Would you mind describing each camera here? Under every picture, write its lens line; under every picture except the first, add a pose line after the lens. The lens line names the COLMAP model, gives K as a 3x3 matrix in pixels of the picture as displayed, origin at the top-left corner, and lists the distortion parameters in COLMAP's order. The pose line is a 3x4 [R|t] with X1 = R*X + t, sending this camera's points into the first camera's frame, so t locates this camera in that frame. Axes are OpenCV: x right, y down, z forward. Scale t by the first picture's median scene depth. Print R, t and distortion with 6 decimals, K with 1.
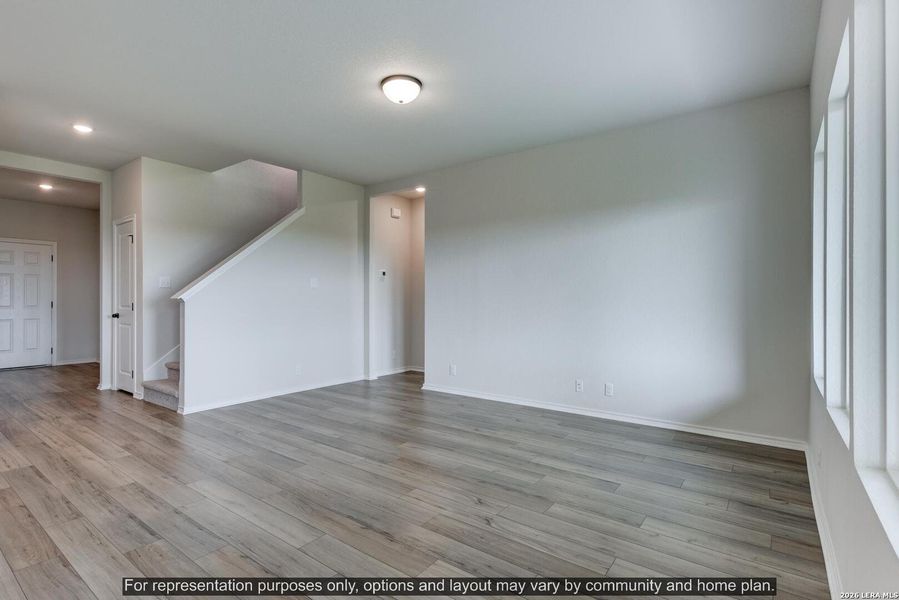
lens RADIAL K [[429.6, 0, 463.2], [0, 429.6, 298.7], [0, 0, 1]] dist [-0.001380, 0.000060]
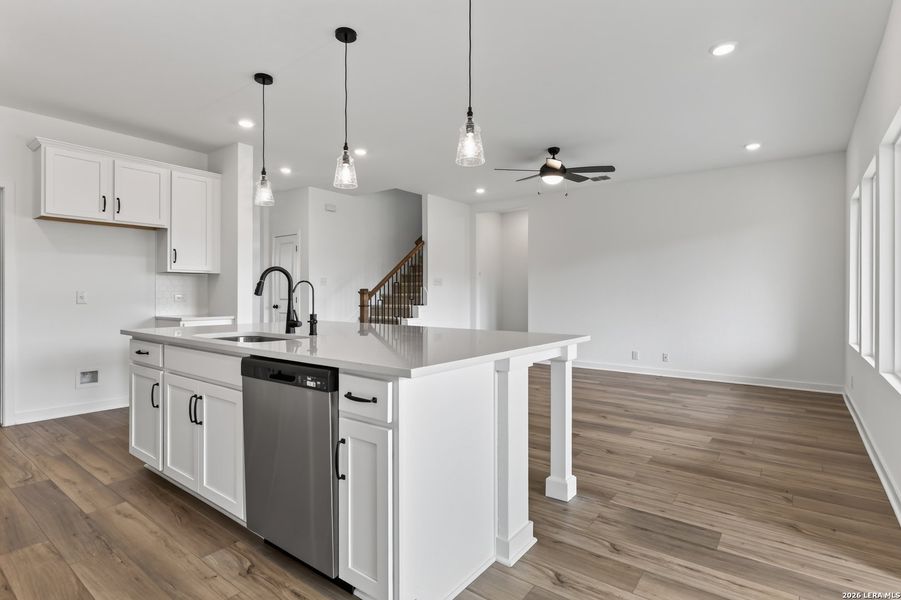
lens RADIAL K [[436.4, 0, 422.1], [0, 436.4, 296.6], [0, 0, 1]] dist [-0.009907, -0.000480]
pose [[0.997251, -0.004417, -0.073965, -0.554710], [0.004485, 0.999990, 0.000748, 0.020046], [0.073961, -0.001078, 0.997261, -0.608129]]
